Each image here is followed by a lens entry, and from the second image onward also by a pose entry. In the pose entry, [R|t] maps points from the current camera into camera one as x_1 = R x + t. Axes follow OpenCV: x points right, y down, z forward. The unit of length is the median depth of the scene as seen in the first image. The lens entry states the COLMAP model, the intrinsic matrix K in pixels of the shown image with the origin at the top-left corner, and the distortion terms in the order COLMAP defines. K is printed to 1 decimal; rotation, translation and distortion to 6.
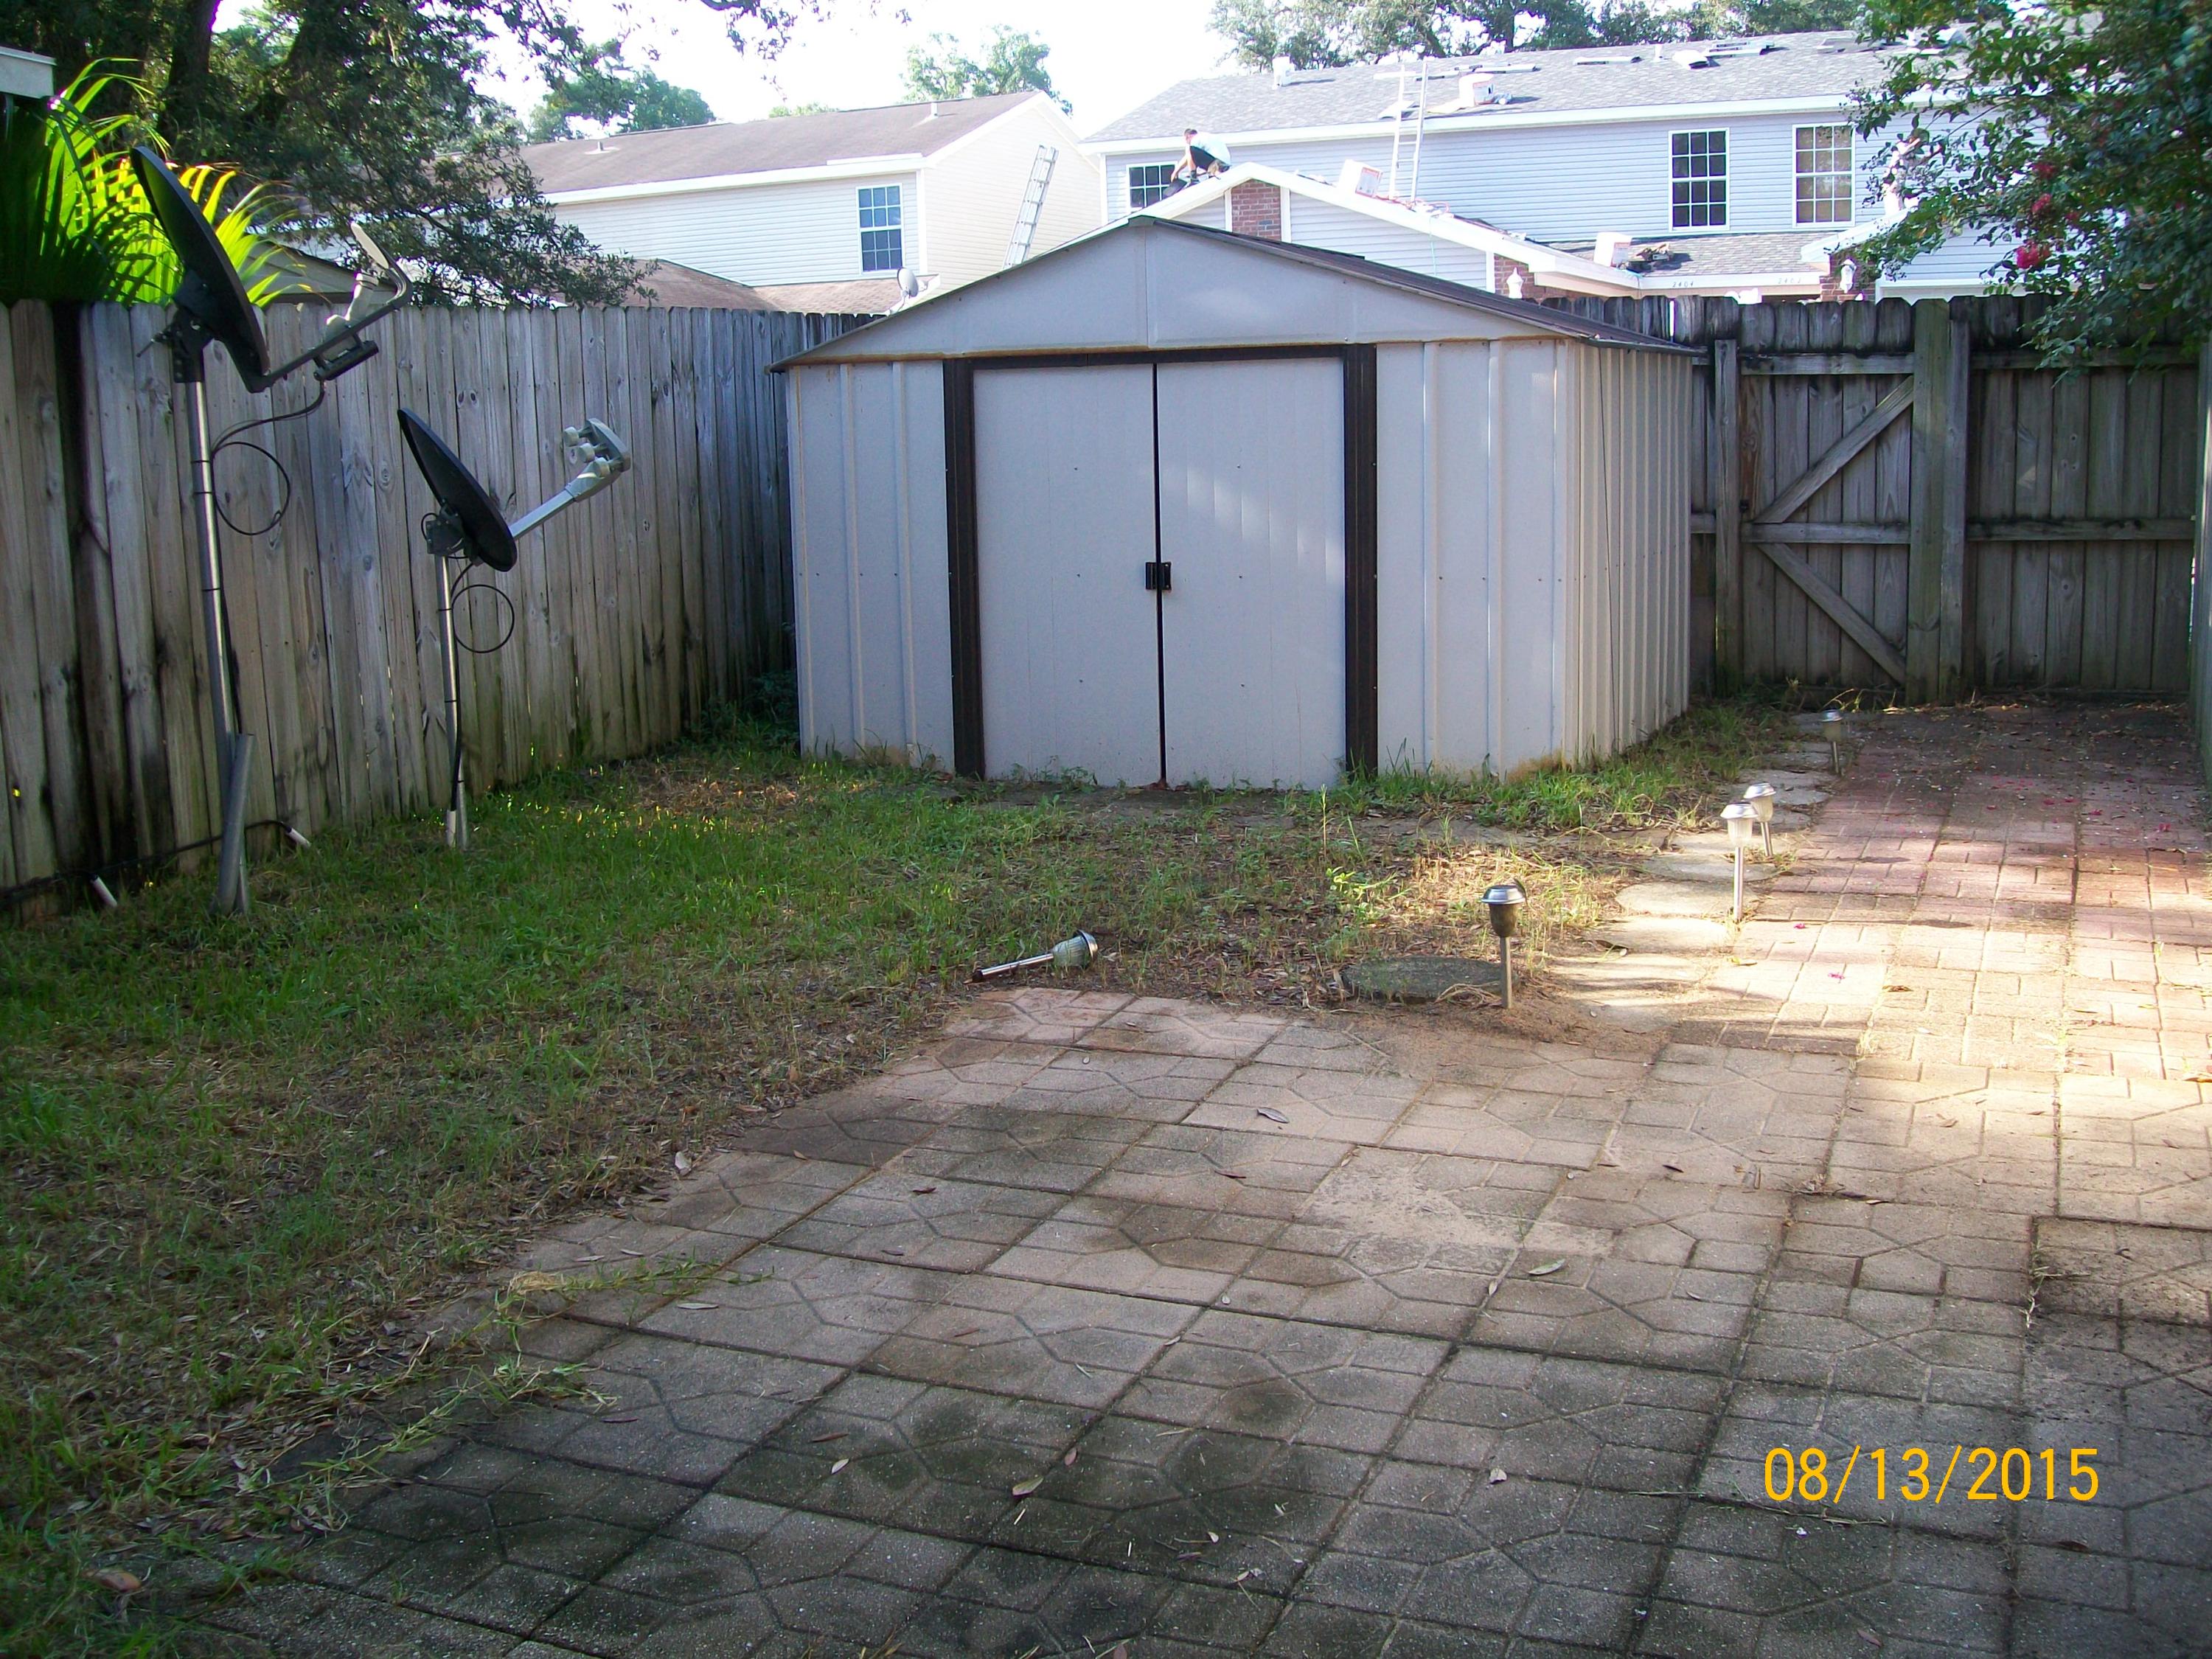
lens RADIAL K [[2292.7, 0, 1106.0], [0, 2292.7, 829.5], [0, 0, 1]] dist [-0.179690, 0.141462]
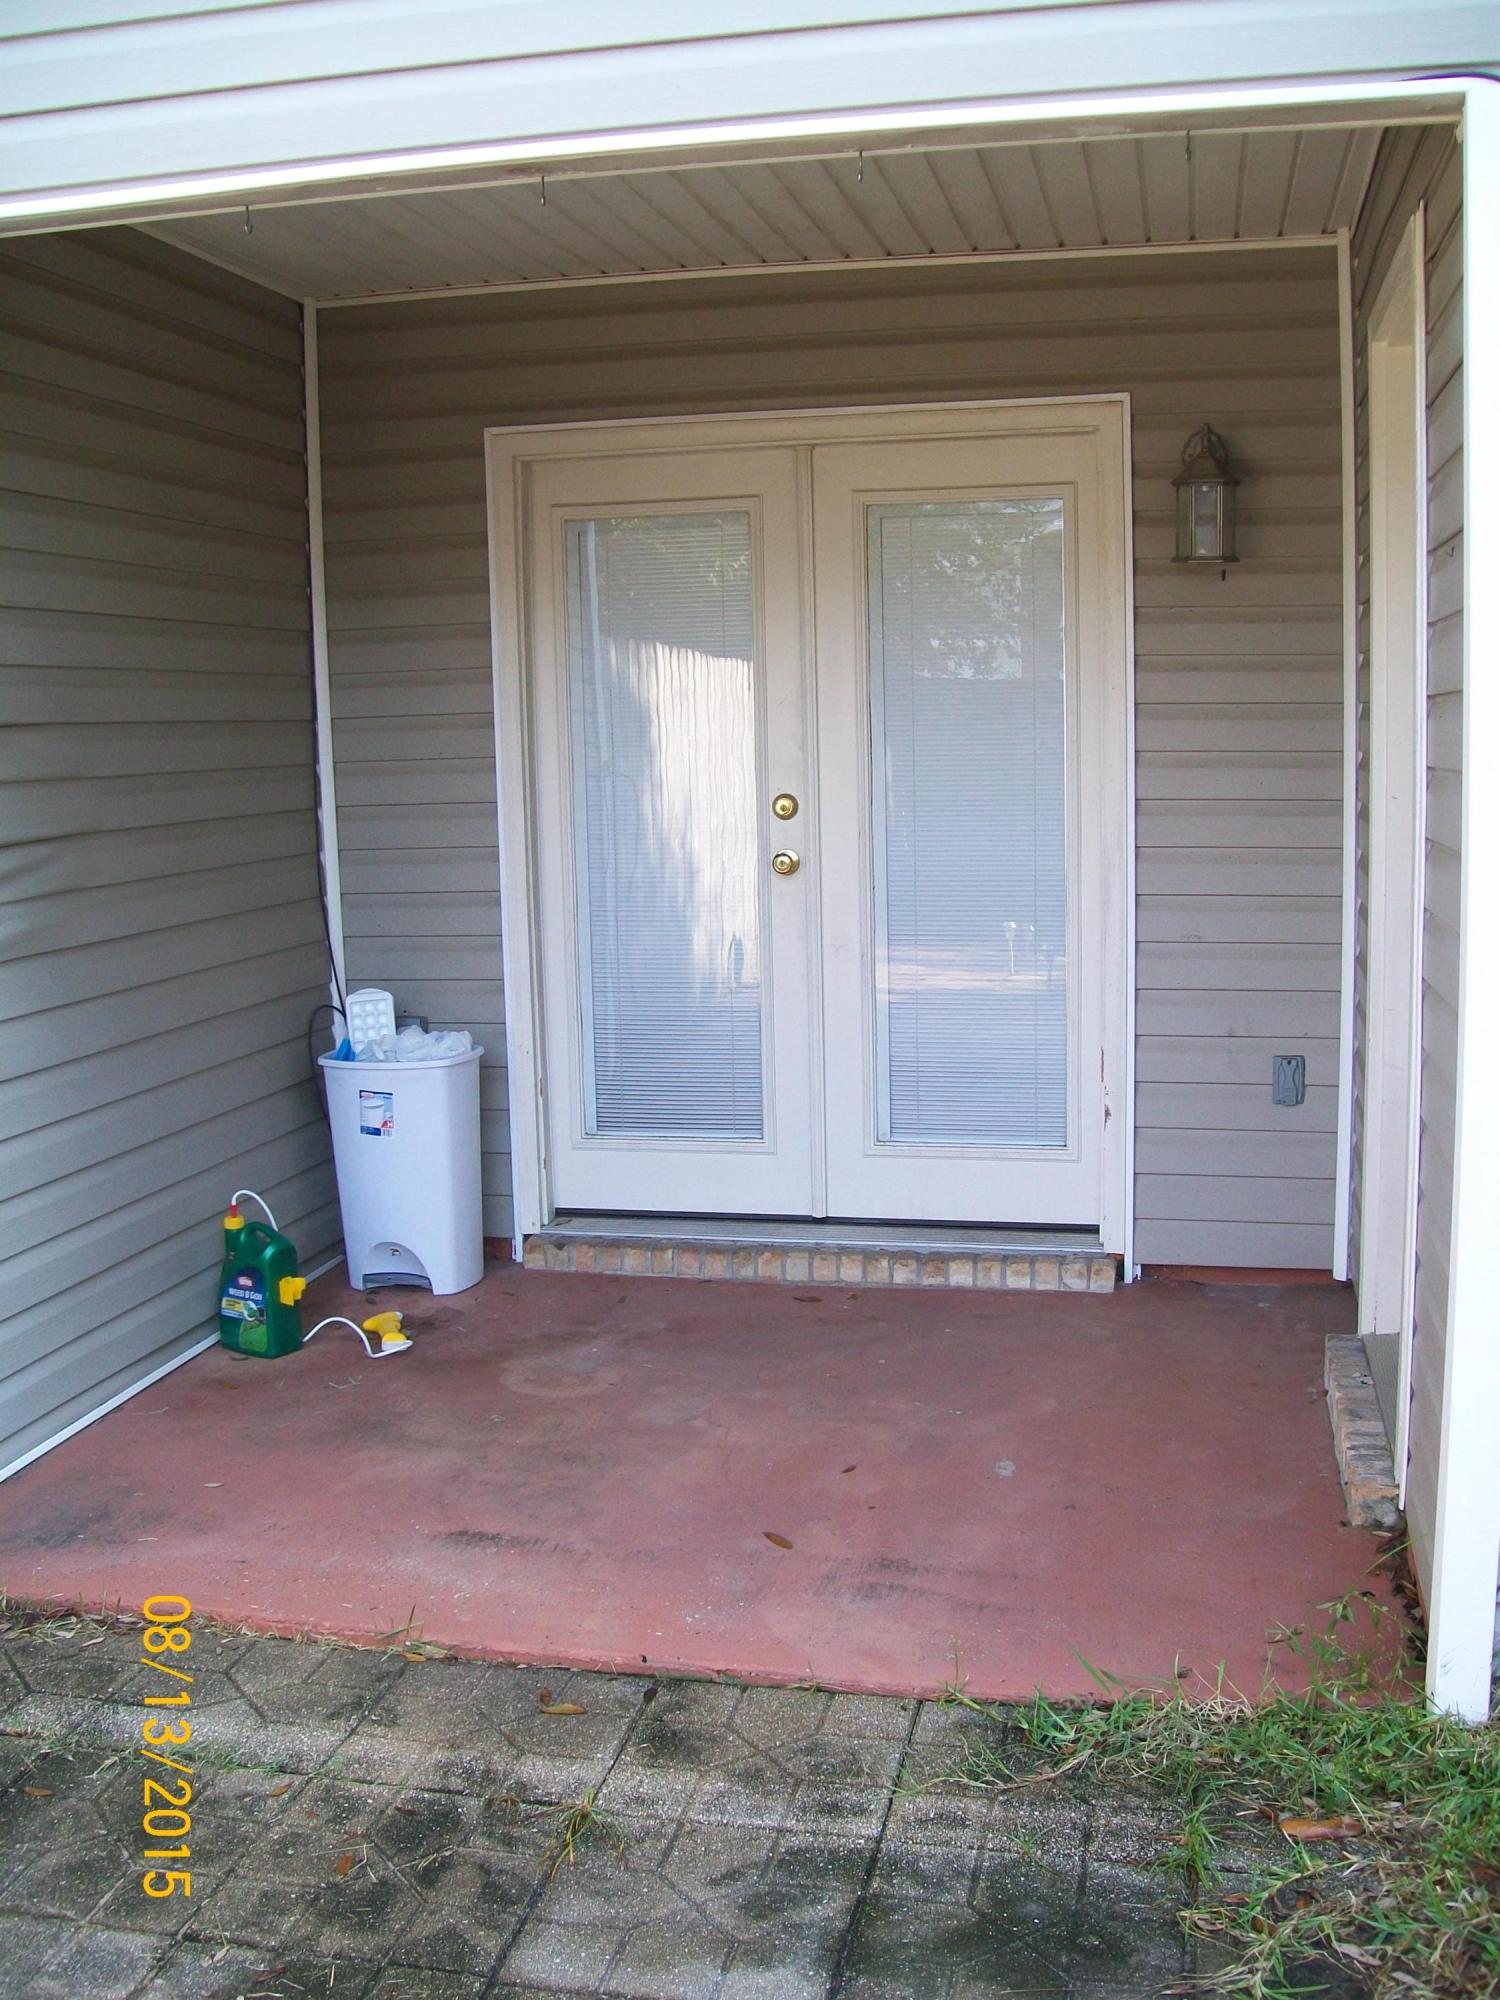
lens RADIAL K [[2072.9, 0, 750.0], [0, 2072.9, 1000.0], [0, 0, 1]] dist [-0.179690, 0.141462]
pose [[-0.982577, 0.068842, -0.172636, -0.027630], [0.012493, 0.951235, 0.308213, -0.200852], [0.185435, 0.300687, -0.935522, 1.009768]]
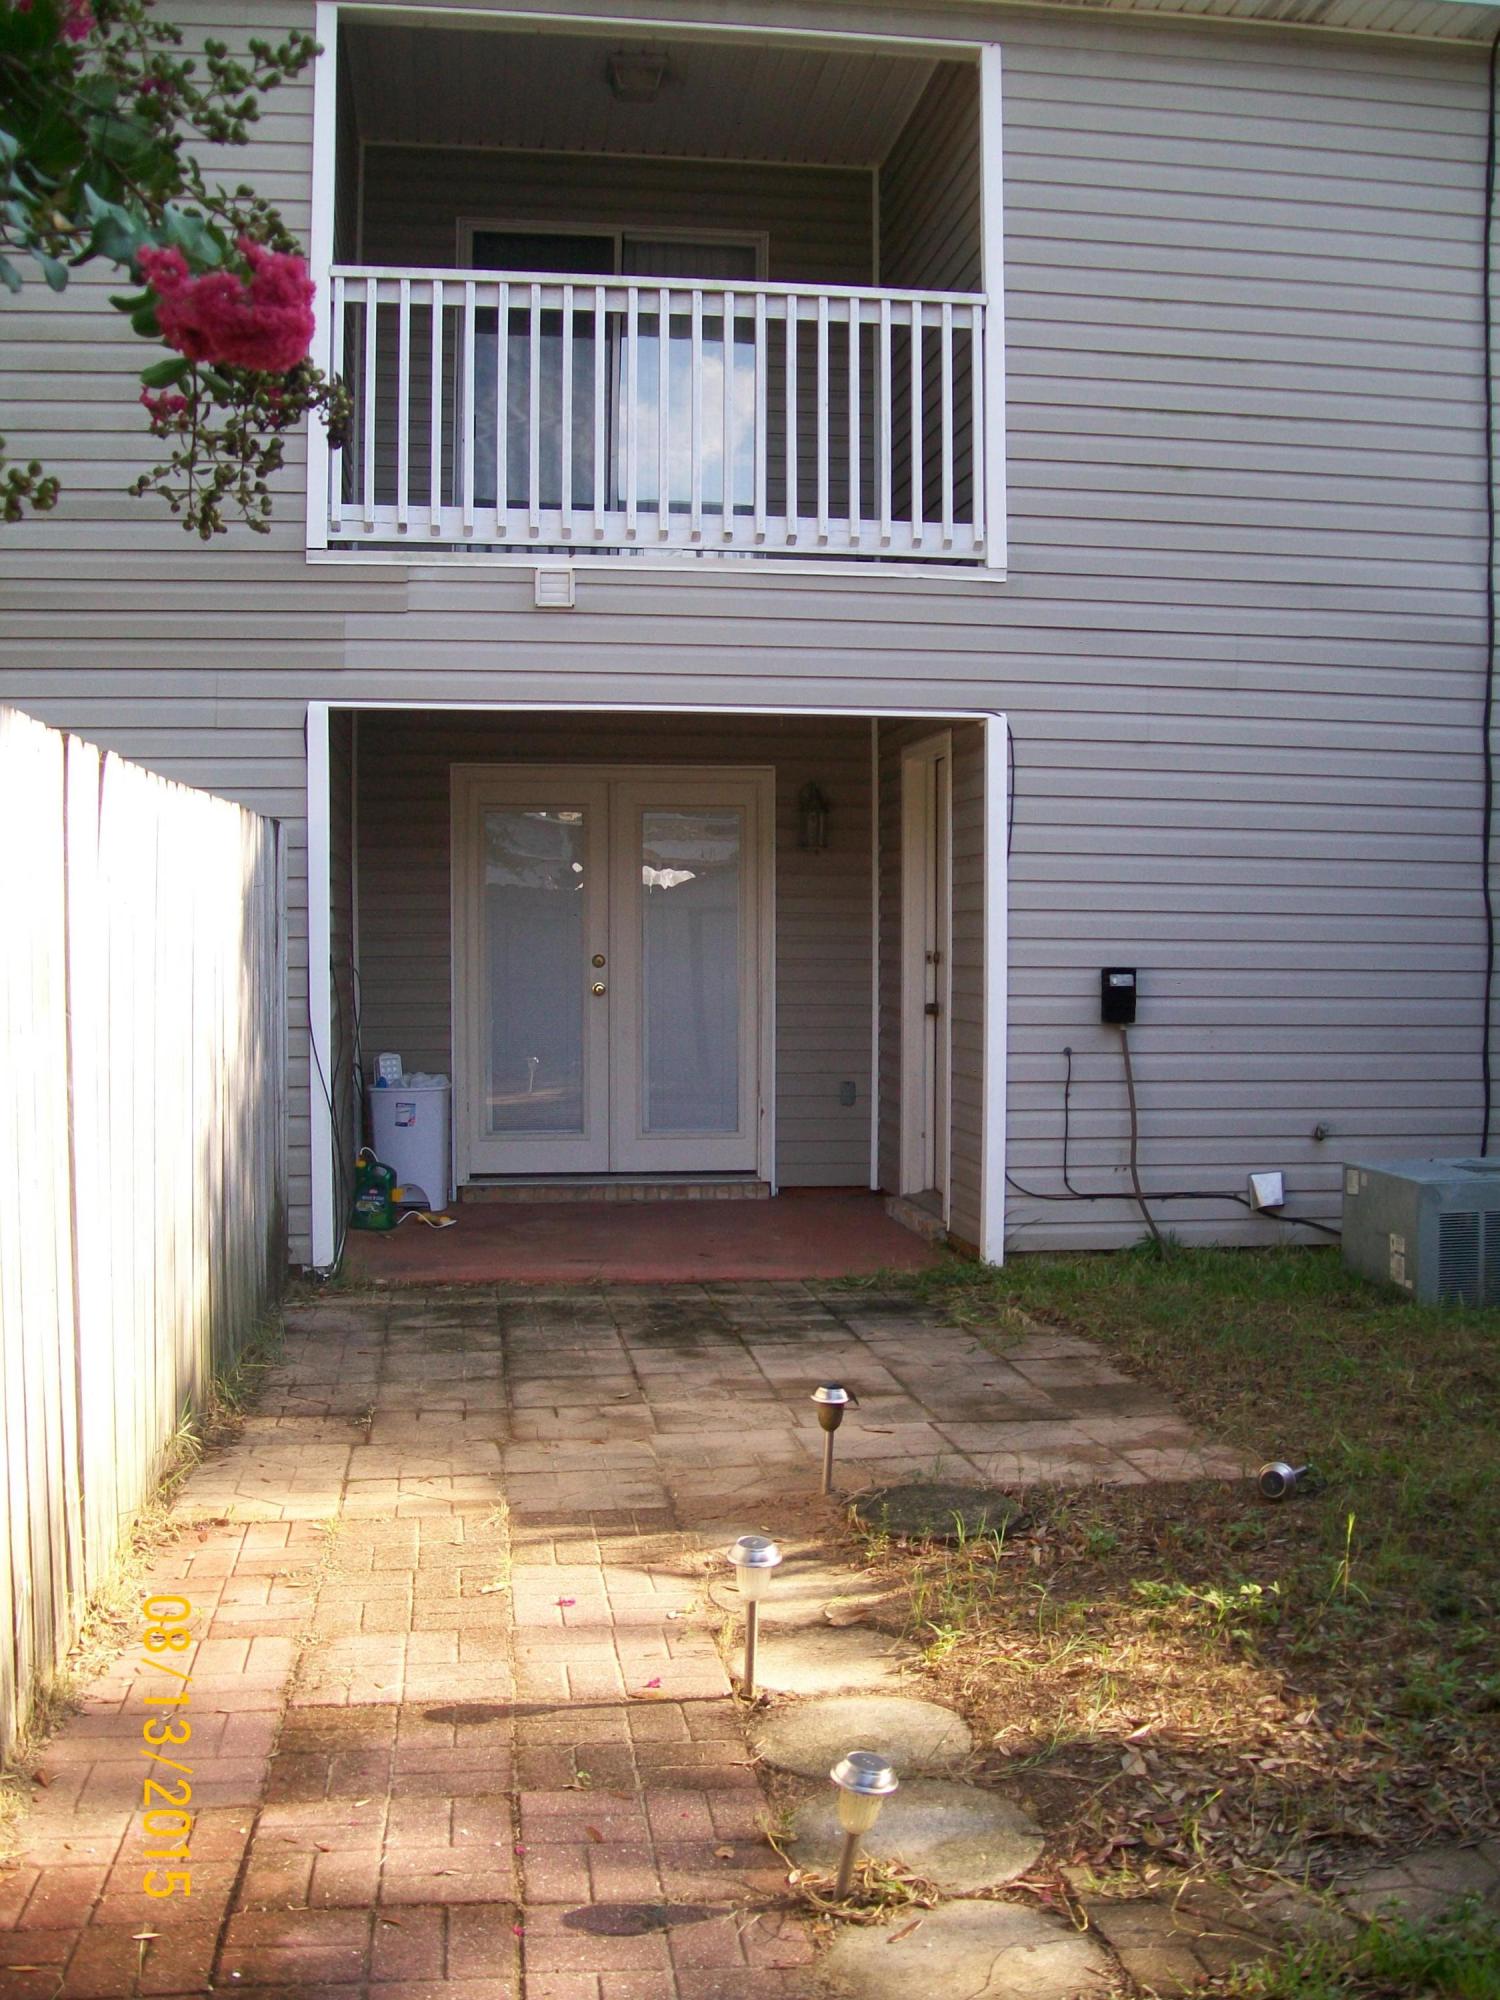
lens RADIAL K [[2072.9, 0, 750.0], [0, 2072.9, 1000.0], [0, 0, 1]] dist [-0.179690, 0.141462]
pose [[-0.858588, 0.041235, -0.511006, 0.750730], [-0.073345, 0.976627, 0.202041, -0.374624], [0.507393, 0.210950, -0.835495, 1.879202]]
